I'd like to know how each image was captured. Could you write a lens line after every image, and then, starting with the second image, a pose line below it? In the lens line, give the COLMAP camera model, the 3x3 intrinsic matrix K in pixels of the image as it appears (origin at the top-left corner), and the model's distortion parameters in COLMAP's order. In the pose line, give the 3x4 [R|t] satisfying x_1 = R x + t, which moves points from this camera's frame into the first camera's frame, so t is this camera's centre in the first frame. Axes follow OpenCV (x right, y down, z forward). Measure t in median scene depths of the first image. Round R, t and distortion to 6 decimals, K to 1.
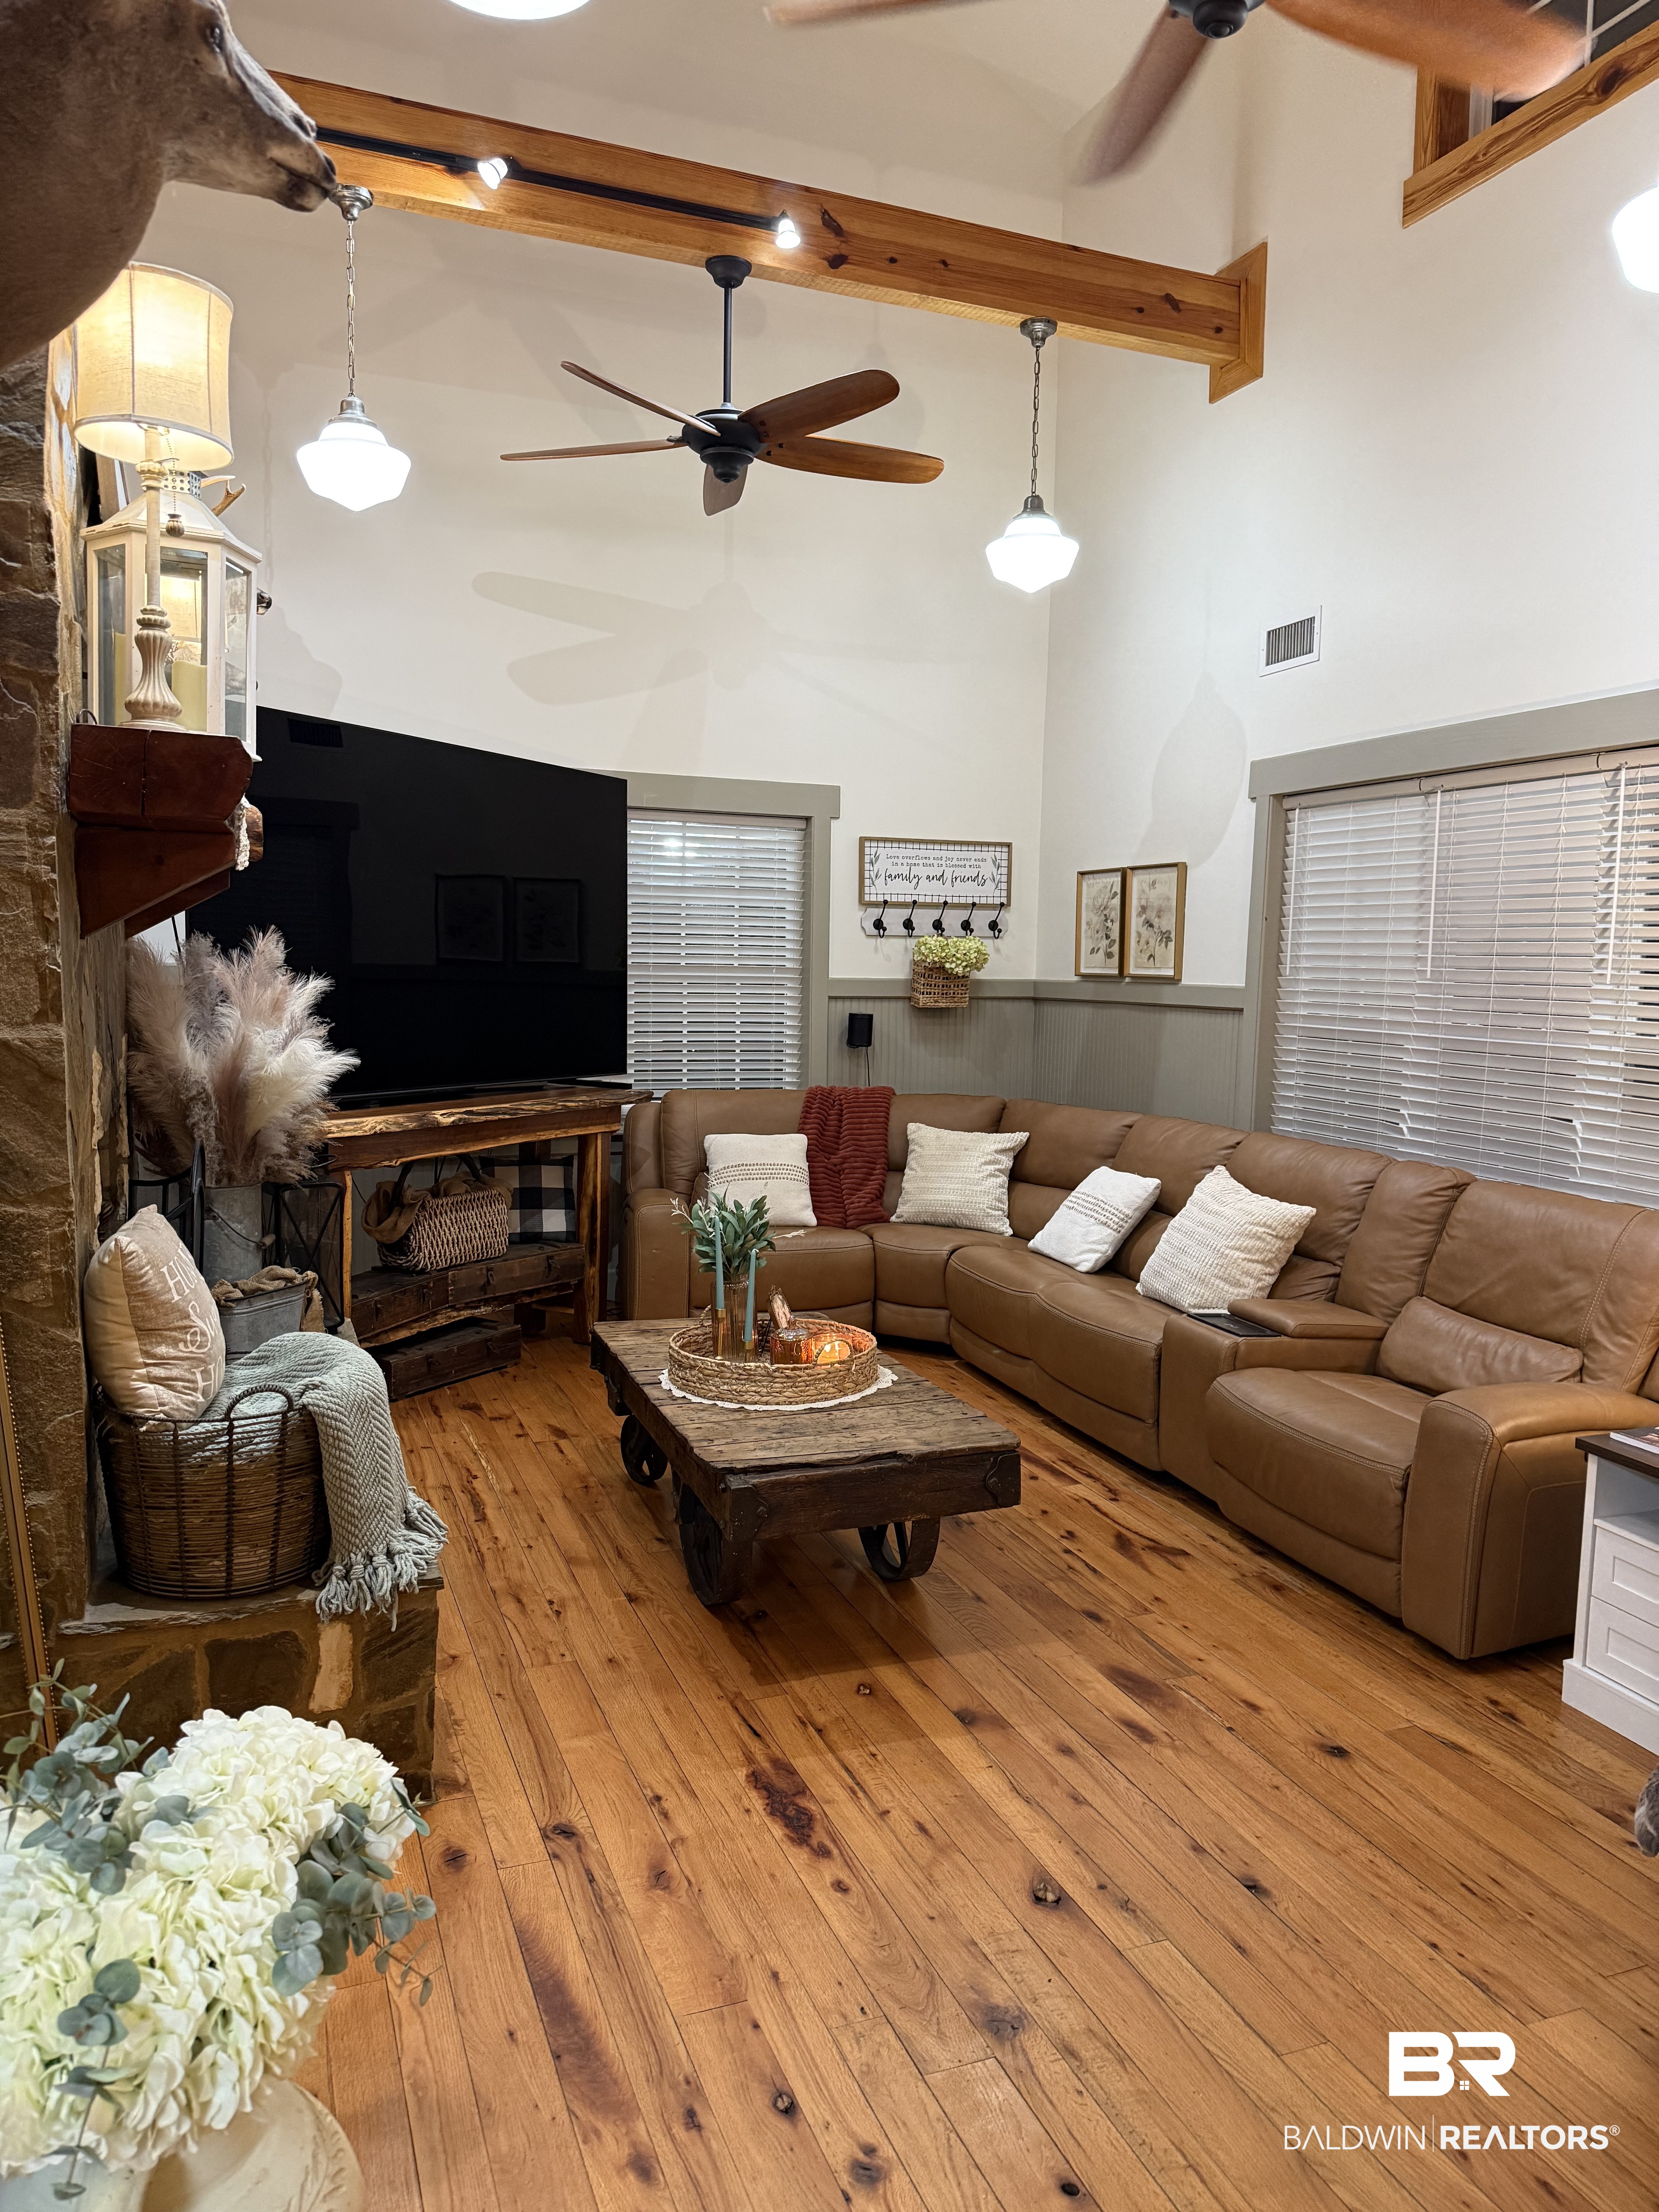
lens RADIAL K [[1543.5, 0, 829.8], [0, 1543.5, 1116.2], [0, 0, 1]] dist [0.017231, -0.034632]
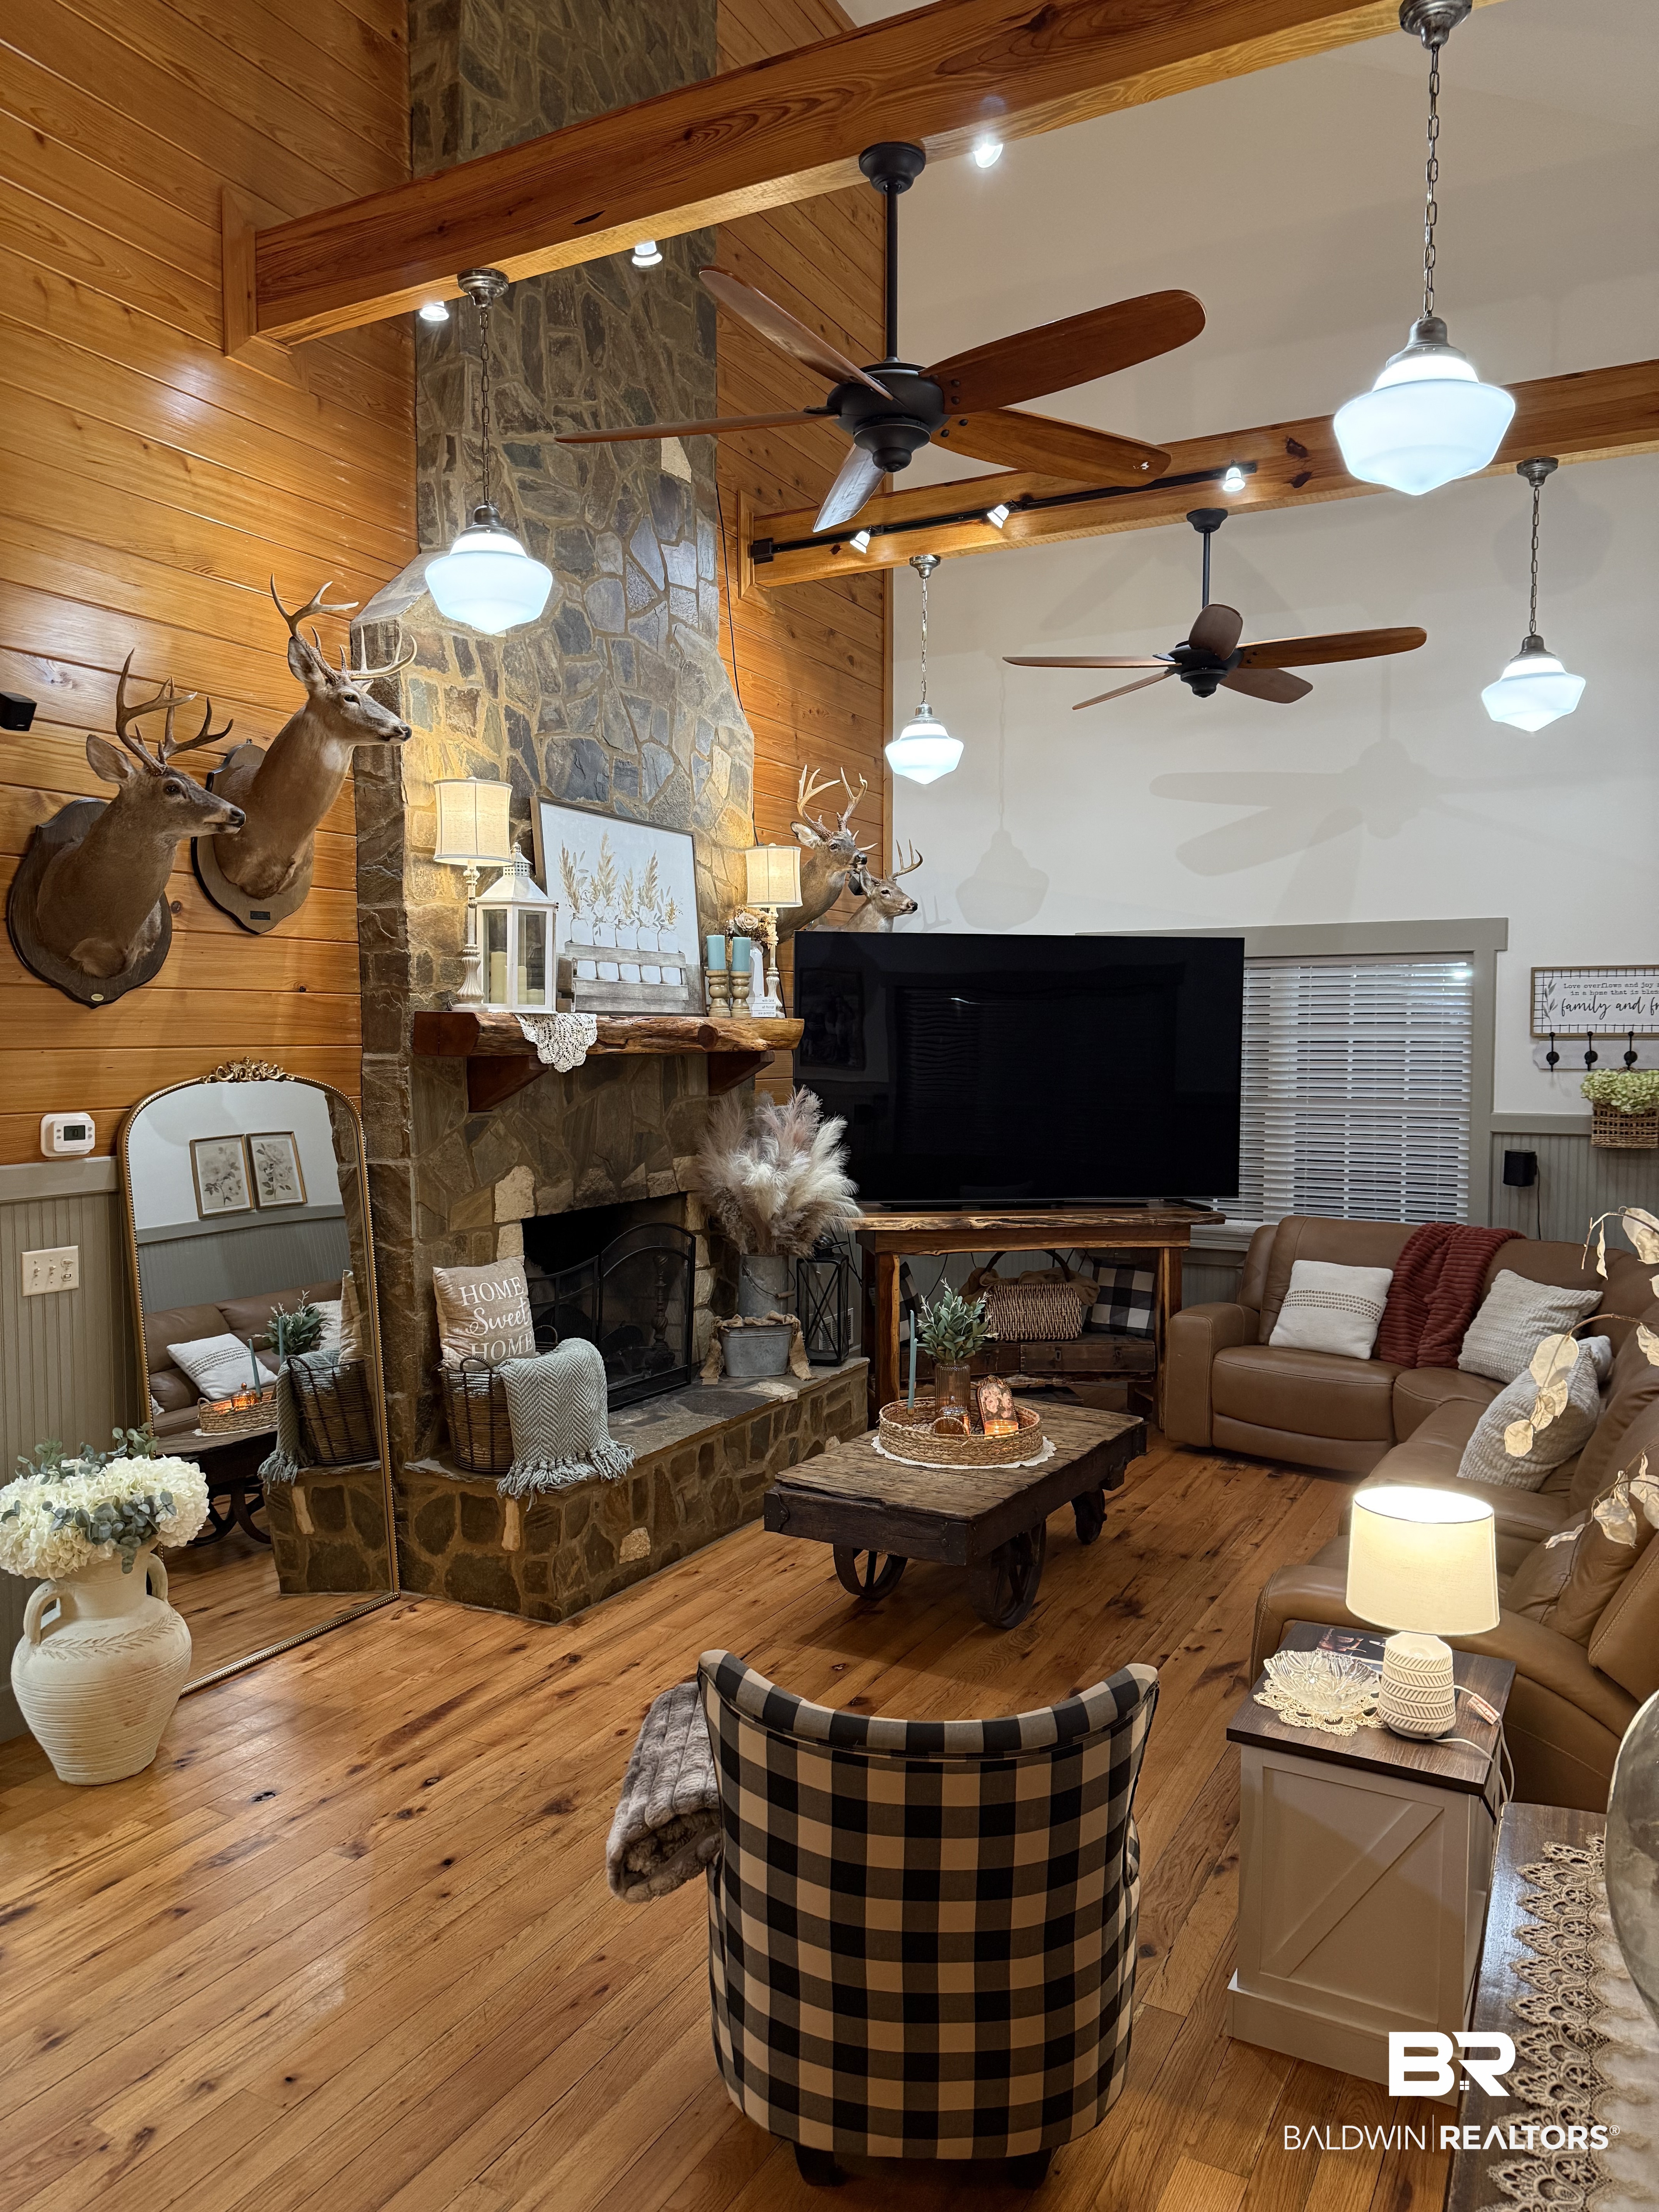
lens RADIAL K [[1543.5, 0, 819.4], [0, 1543.5, 1106.5], [0, 0, 1]] dist [0.017231, -0.034632]
pose [[0.636233, 0.019543, -0.771249, 0.651063], [-0.066054, 0.997388, -0.029218, -0.048521], [0.768664, 0.069534, 0.635862, 0.058626]]
